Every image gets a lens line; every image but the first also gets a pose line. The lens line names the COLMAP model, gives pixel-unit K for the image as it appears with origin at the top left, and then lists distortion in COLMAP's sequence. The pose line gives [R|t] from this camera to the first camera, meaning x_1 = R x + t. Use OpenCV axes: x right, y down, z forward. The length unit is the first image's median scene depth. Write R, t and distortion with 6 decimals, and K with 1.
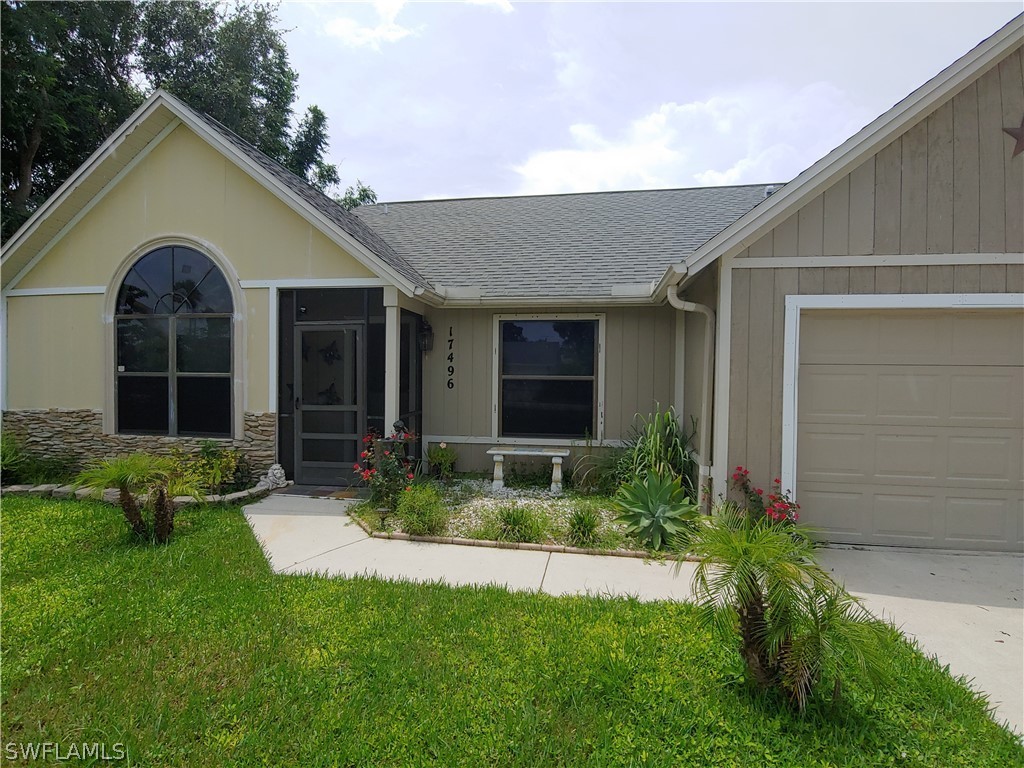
lens RADIAL K [[501.4, 0, 511.8], [0, 501.4, 383.6], [0, 0, 1]] dist [-0.004006, -0.000669]
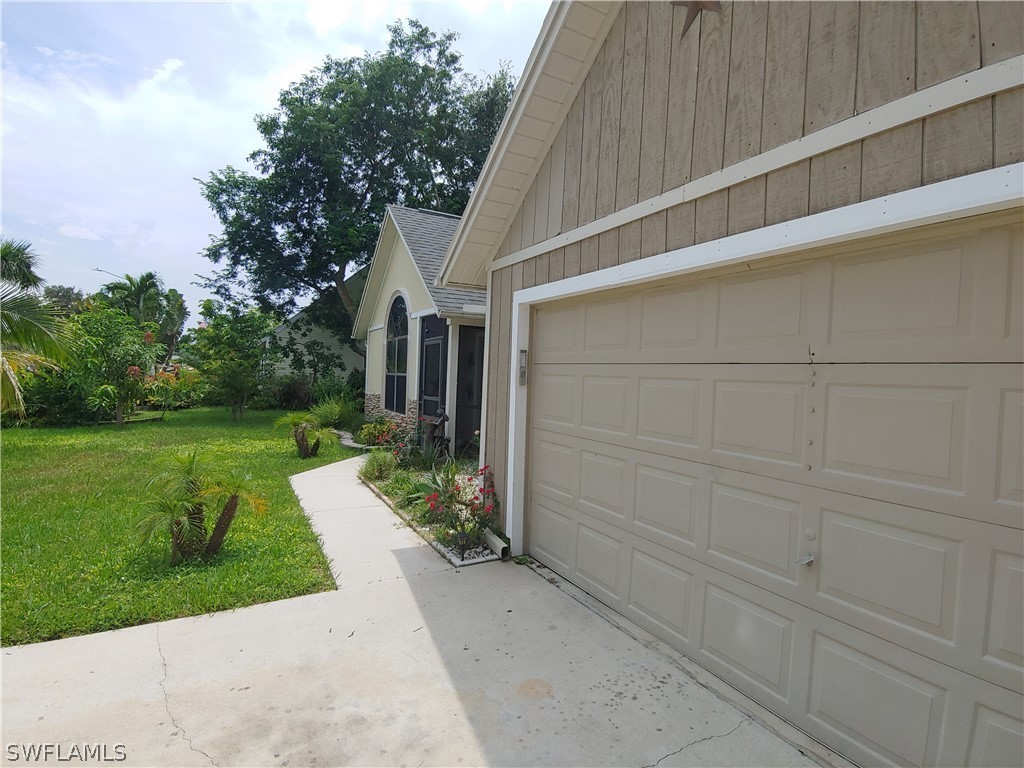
lens RADIAL K [[501.4, 0, 511.9], [0, 501.4, 382.8], [0, 0, 1]] dist [-0.004006, -0.000669]
pose [[0.625347, 0.023241, -0.780001, 1.304516], [-0.041329, 0.999140, -0.003365, 0.000745], [0.779252, 0.034341, 0.625769, 0.404515]]
